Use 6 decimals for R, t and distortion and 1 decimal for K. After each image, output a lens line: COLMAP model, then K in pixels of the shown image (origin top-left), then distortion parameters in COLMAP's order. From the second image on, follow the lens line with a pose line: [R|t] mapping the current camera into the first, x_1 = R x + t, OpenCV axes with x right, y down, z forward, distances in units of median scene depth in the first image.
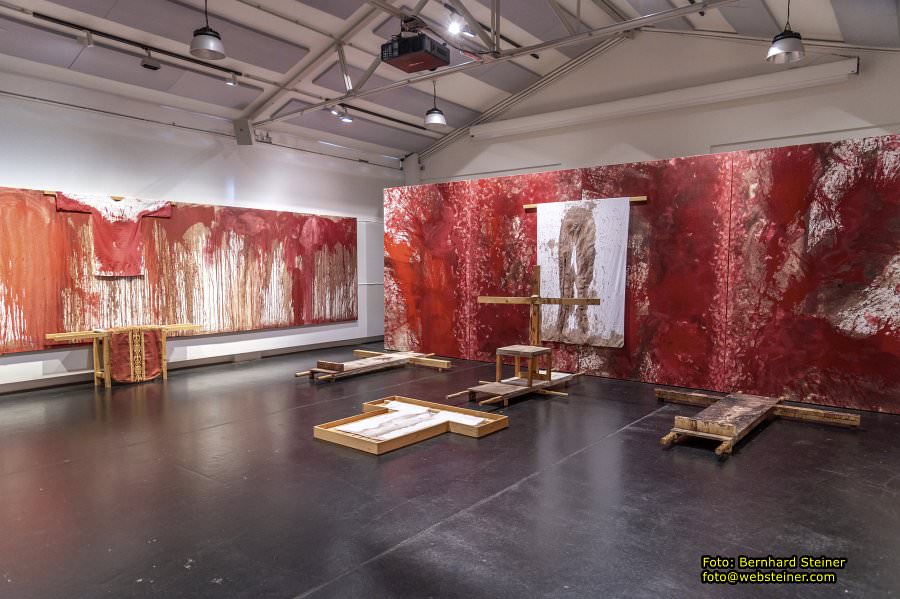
lens RADIAL K [[607.3, 0, 452.3], [0, 607.3, 300.1], [0, 0, 1]] dist [0.009045, -0.004115]
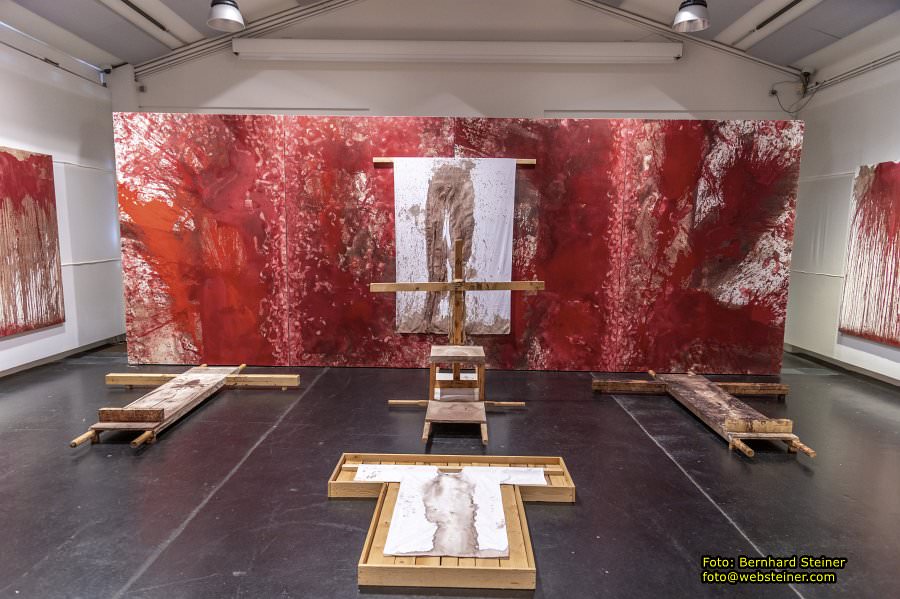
lens RADIAL K [[607.3, 0, 450.9], [0, 607.3, 303.3], [0, 0, 1]] dist [0.009045, -0.004115]
pose [[0.789879, -0.066161, 0.609683, -0.303761], [0.024627, 0.996784, 0.076262, -0.033156], [-0.612768, -0.045223, 0.788968, 0.360865]]
